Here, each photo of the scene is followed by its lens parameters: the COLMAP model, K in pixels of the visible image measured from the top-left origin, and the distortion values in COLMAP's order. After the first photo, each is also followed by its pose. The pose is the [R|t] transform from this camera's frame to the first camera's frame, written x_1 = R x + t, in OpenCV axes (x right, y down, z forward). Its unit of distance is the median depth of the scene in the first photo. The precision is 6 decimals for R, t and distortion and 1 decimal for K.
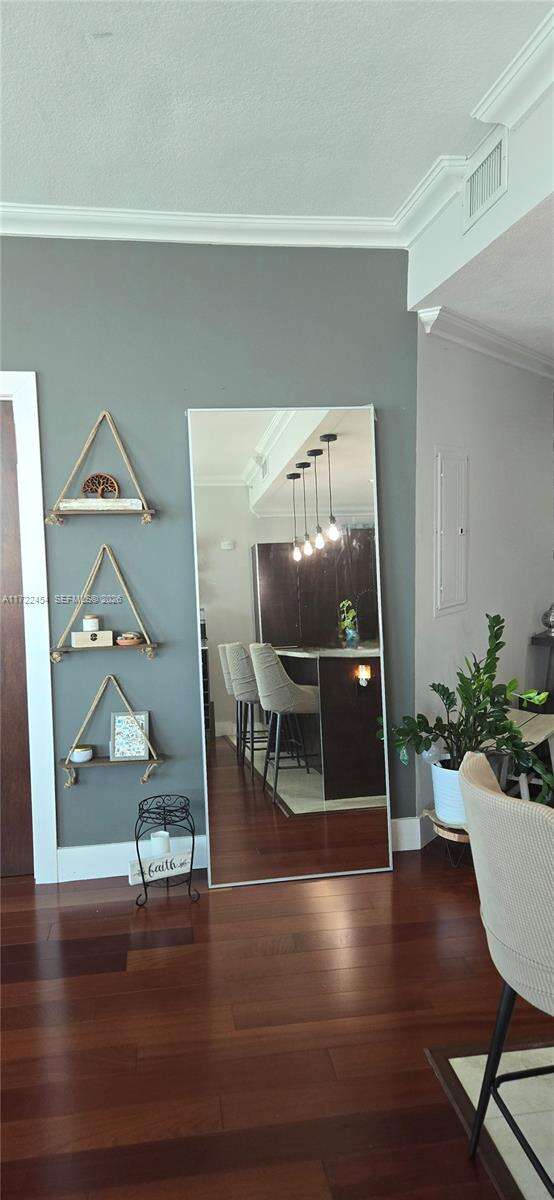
lens RADIAL K [[790.8, 0, 277.0], [0, 790.8, 600.0], [0, 0, 1]] dist [0.025215, -0.001329]
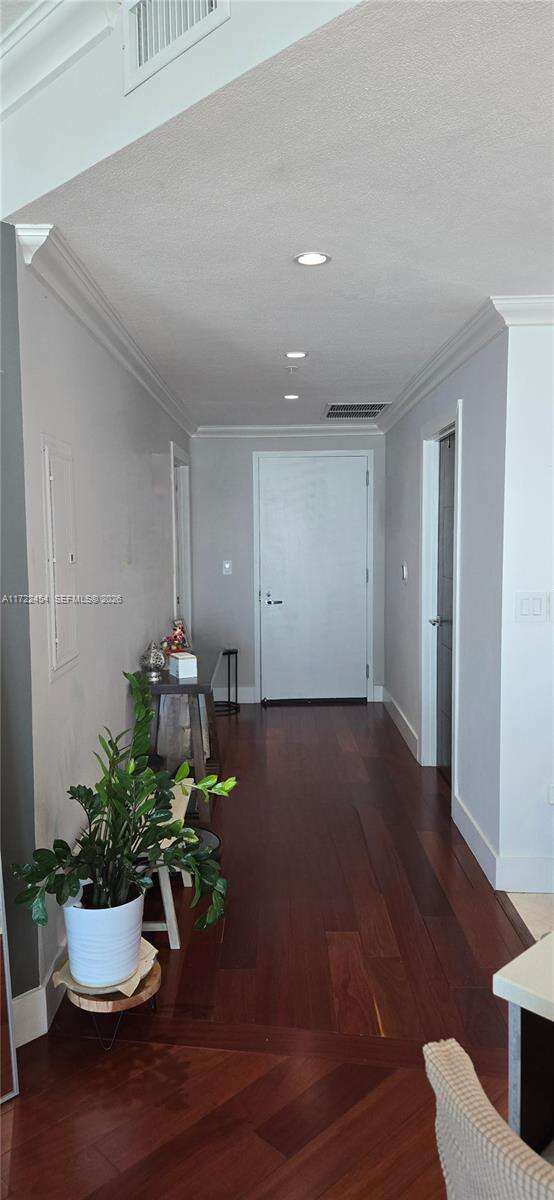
lens RADIAL K [[790.8, 0, 277.0], [0, 790.8, 600.0], [0, 0, 1]] dist [0.025215, -0.001329]
pose [[0.806989, -0.036229, 0.589454, -0.049034], [0.052336, 0.998577, -0.010276, -0.035044], [-0.588243, 0.039142, 0.807737, 0.351623]]
